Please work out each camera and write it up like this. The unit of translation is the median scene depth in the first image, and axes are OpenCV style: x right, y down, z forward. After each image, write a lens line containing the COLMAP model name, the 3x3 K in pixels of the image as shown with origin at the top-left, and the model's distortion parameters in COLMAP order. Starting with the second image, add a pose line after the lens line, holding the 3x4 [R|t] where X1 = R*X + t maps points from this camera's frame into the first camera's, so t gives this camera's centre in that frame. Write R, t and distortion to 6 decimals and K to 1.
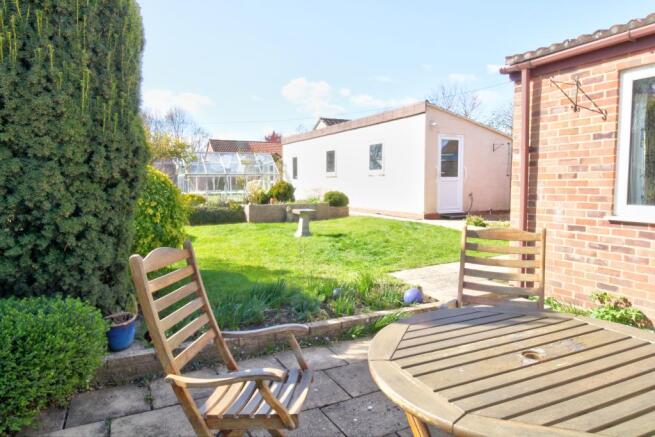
lens RADIAL K [[431.2, 0, 327.1], [0, 431.2, 217.8], [0, 0, 1]] dist [0.012254, -0.000691]
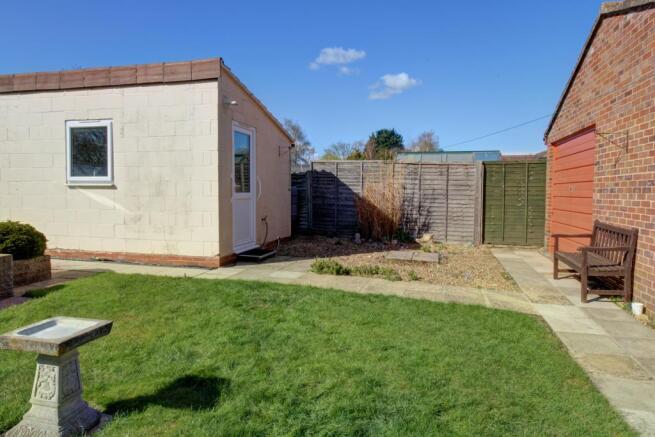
lens RADIAL K [[431.2, 0, 325.8], [0, 431.2, 218.6], [0, 0, 1]] dist [0.012254, -0.000691]
pose [[0.676416, -0.036805, 0.735600, -0.093102], [0.042843, 0.999026, 0.010589, -0.058009], [-0.735273, 0.024353, 0.677334, 0.480453]]
